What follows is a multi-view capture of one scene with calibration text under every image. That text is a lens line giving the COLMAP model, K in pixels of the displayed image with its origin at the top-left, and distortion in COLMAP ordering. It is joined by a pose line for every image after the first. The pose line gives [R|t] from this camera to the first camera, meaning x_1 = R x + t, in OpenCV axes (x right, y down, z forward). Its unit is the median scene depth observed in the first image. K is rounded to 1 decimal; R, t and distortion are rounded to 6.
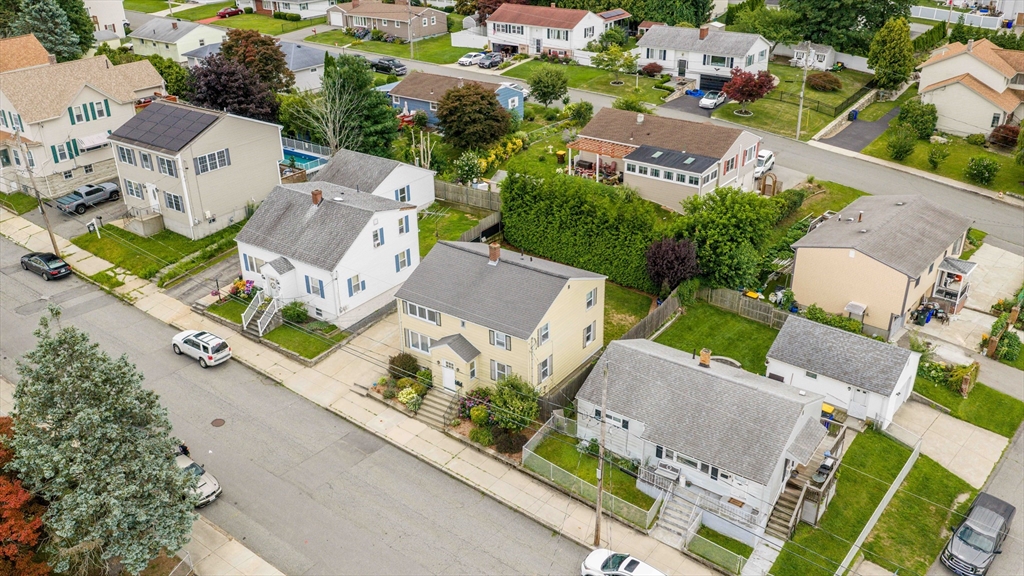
lens RADIAL K [[847.1, 0, 510.6], [0, 847.1, 290.7], [0, 0, 1]] dist [0.042941, -0.092005]
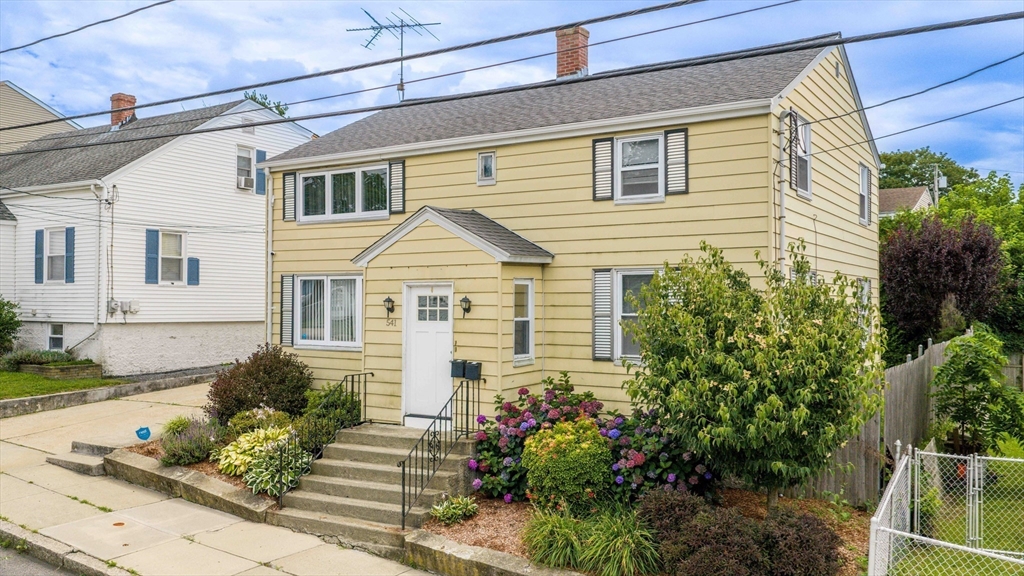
lens RADIAL K [[847.1, 0, 510.6], [0, 847.1, 290.7], [0, 0, 1]] dist [0.042941, -0.092005]
pose [[0.998317, 0.019417, 0.054638, -0.060144], [0.007600, 0.890328, -0.455256, 0.194976], [-0.057486, 0.454906, 0.888682, 0.739105]]
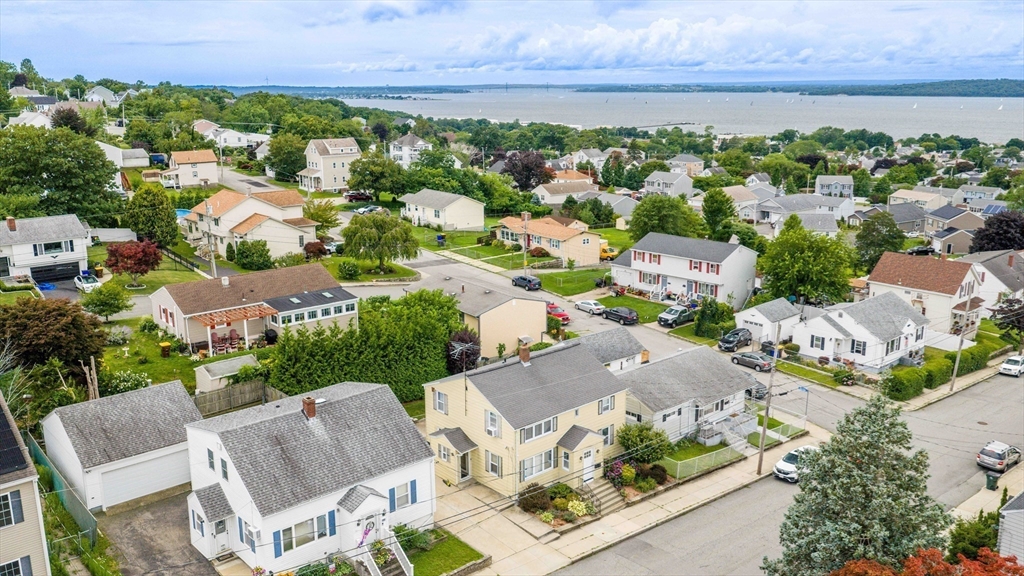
lens RADIAL K [[847.1, 0, 510.6], [0, 847.1, 290.7], [0, 0, 1]] dist [0.042941, -0.092005]
pose [[0.215242, -0.219176, 0.951647, -0.998484], [0.433658, 0.894588, 0.107951, -0.234937], [-0.874992, 0.389454, 0.287601, 0.681916]]
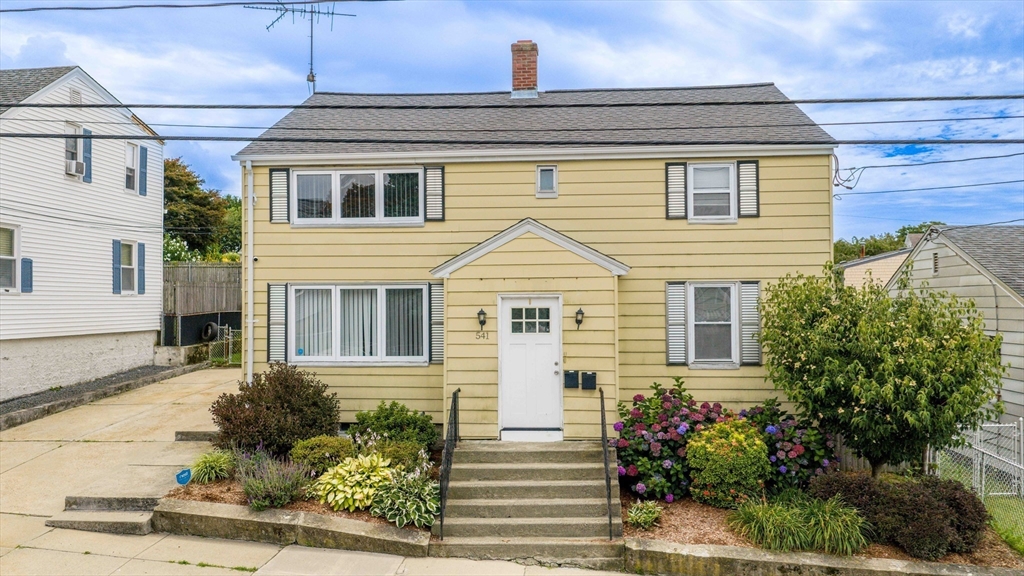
lens RADIAL K [[847.1, 0, 510.6], [0, 847.1, 290.7], [0, 0, 1]] dist [0.042941, -0.092005]
pose [[0.857456, 0.016573, 0.514290, -0.203479], [0.220242, 0.891479, -0.395929, 0.175463], [-0.465040, 0.452760, 0.760754, 0.773673]]
